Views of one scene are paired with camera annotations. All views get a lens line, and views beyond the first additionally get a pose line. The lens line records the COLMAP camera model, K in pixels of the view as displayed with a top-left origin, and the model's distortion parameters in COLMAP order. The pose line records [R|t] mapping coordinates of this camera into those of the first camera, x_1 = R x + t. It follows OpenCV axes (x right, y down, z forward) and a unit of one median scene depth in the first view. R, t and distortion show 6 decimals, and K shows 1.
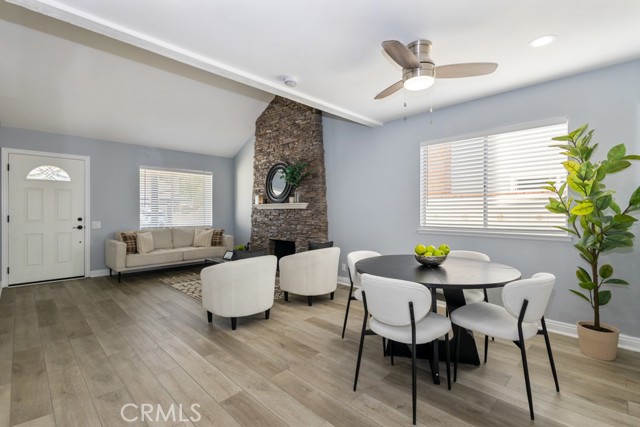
lens RADIAL K [[293.8, 0, 320.9], [0, 293.8, 212.2], [0, 0, 1]] dist [0.012245, -0.000234]
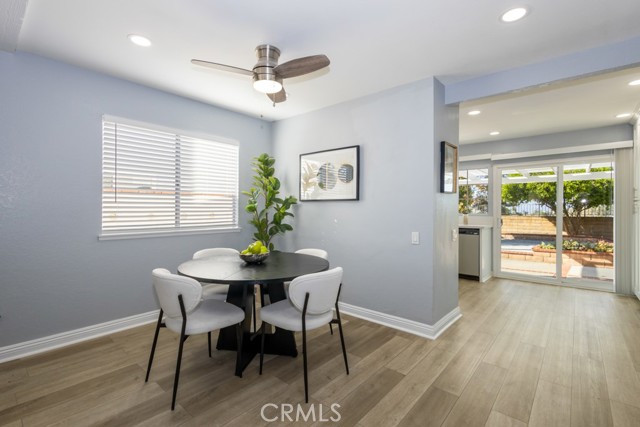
lens RADIAL K [[293.8, 0, 320.9], [0, 293.8, 212.2], [0, 0, 1]] dist [0.012245, -0.000234]
pose [[-0.061165, -0.011337, 0.998063, -0.499078], [-0.005387, 0.999925, 0.011028, -0.009476], [-0.998113, -0.004702, -0.061222, 0.612672]]
